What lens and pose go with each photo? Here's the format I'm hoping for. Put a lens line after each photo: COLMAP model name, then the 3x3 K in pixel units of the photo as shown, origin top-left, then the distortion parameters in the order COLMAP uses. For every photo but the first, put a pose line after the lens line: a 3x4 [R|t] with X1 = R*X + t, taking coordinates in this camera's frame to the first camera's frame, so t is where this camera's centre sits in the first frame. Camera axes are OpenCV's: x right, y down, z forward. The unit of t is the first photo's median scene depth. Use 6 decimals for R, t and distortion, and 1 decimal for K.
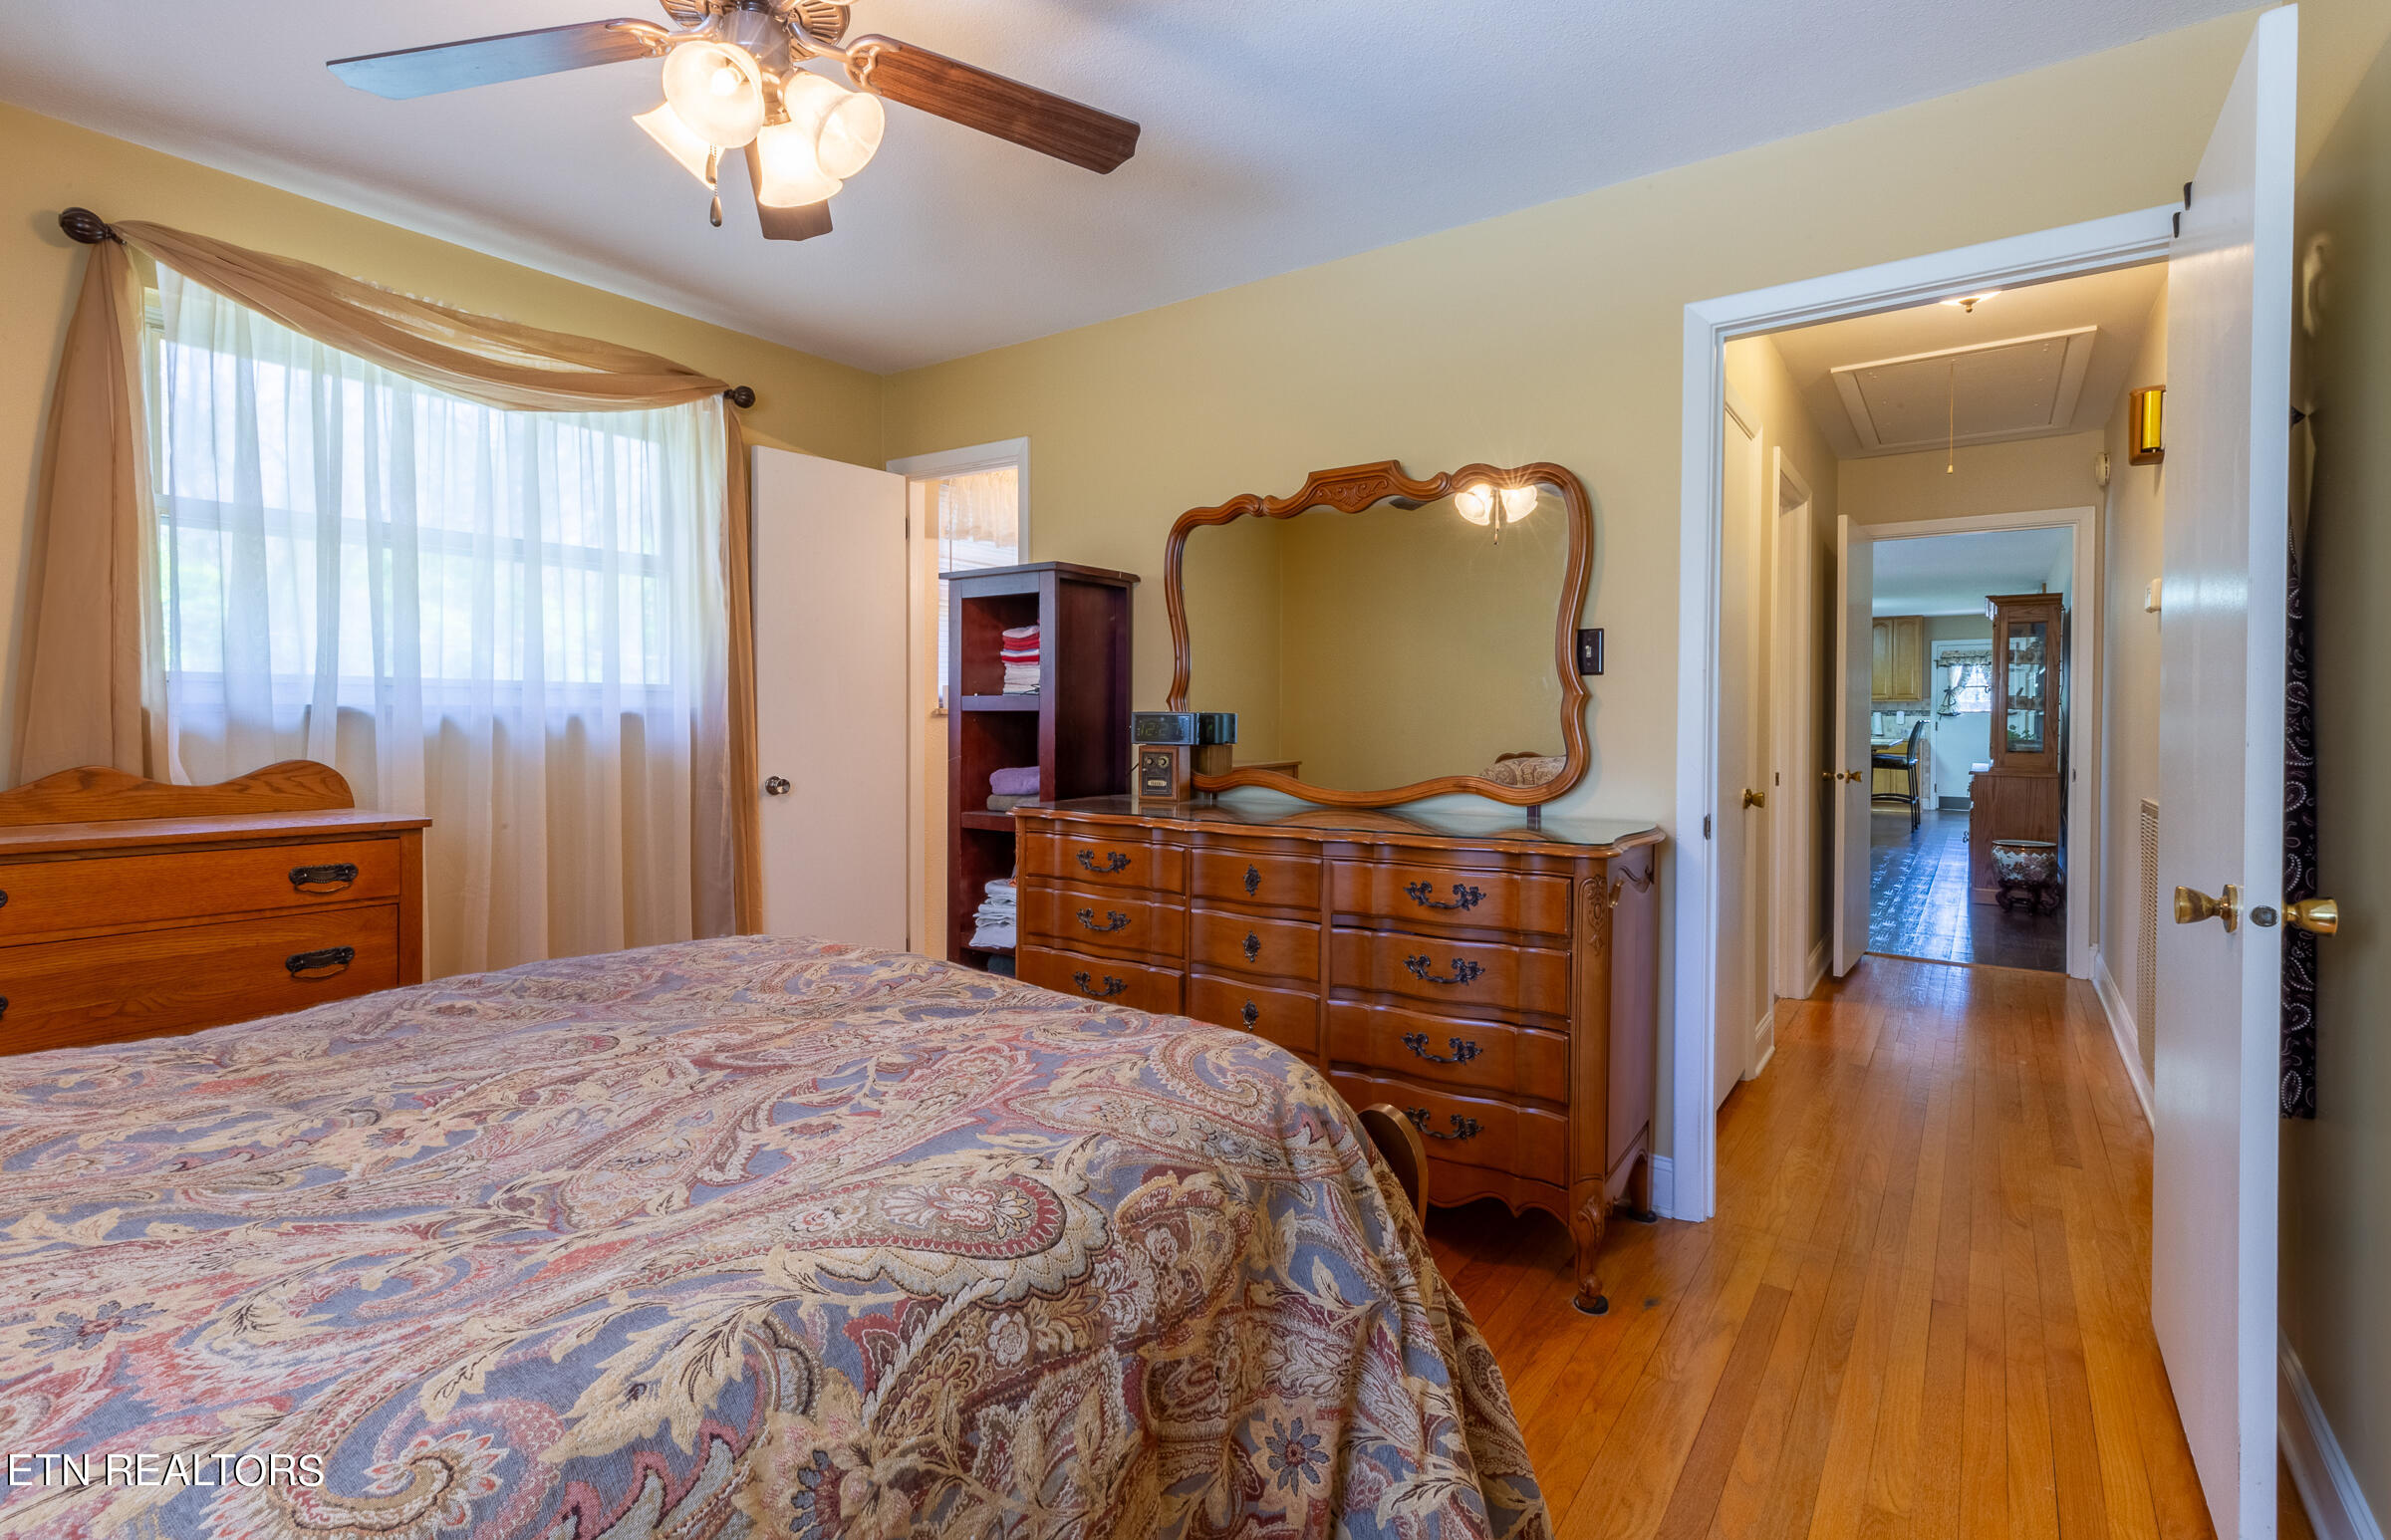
lens RADIAL K [[1095.8, 0, 1192.5], [0, 1095.8, 736.8], [0, 0, 1]] dist [0.001241, 0.000108]
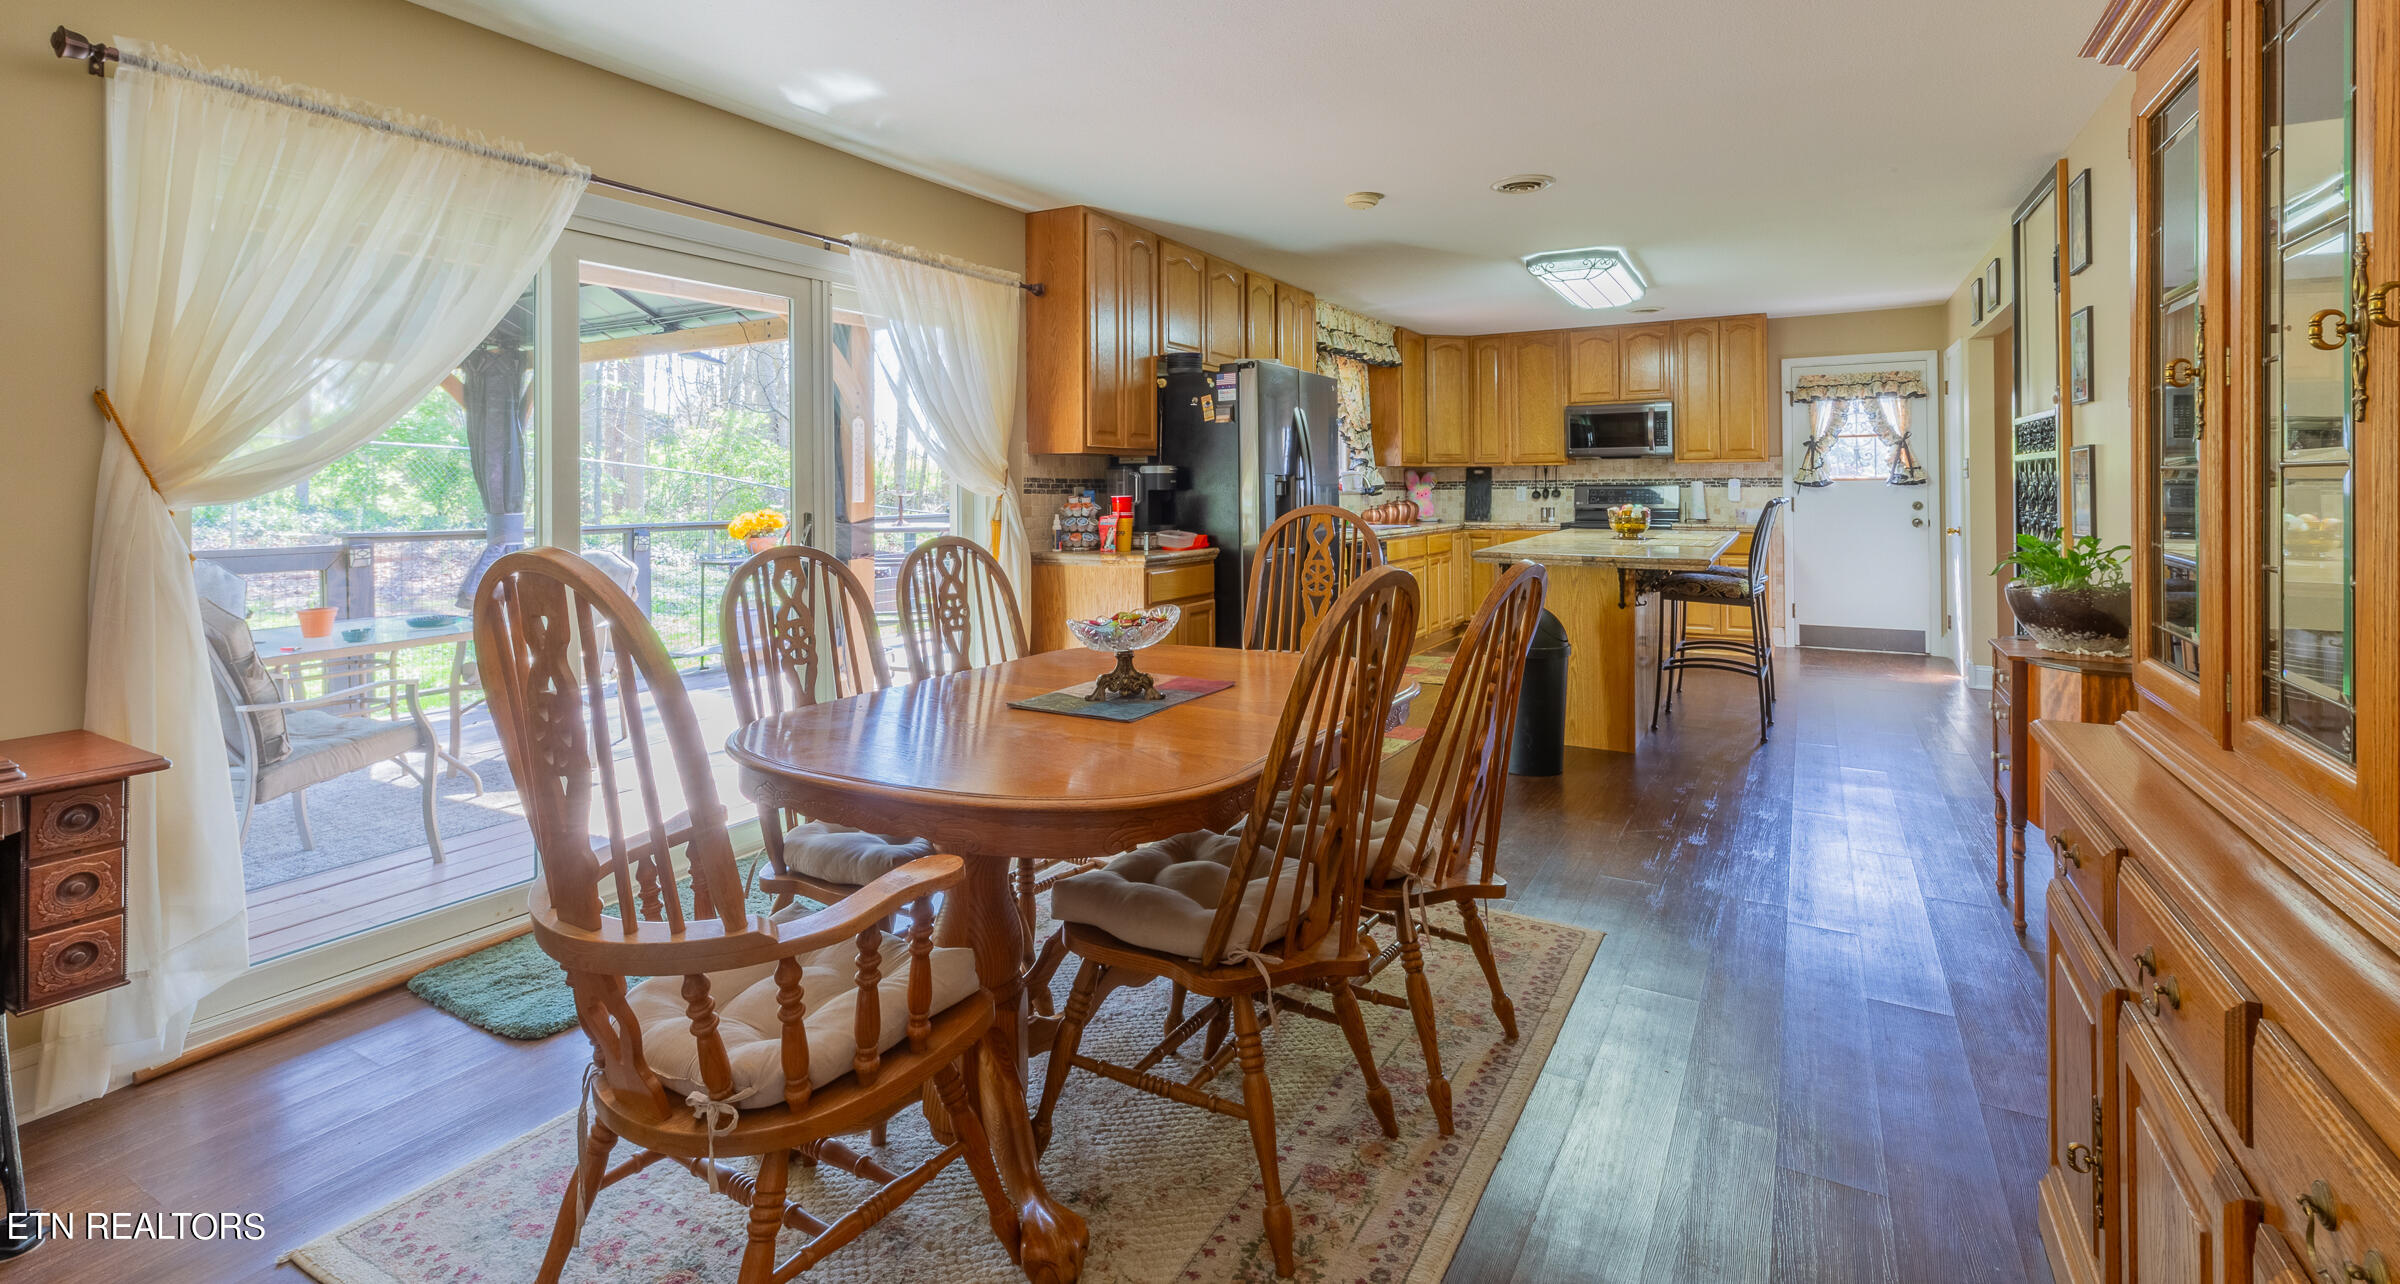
lens RADIAL K [[1053.8, 0, 1186.9], [0, 1053.8, 481.0], [0, 0, 1]] dist [0.001644, 0.000112]
pose [[0.995855, -0.006140, 0.090748, 0.728321], [0.008849, 0.999526, -0.029481, -0.020315], [-0.090524, 0.030162, 0.995437, 1.118038]]
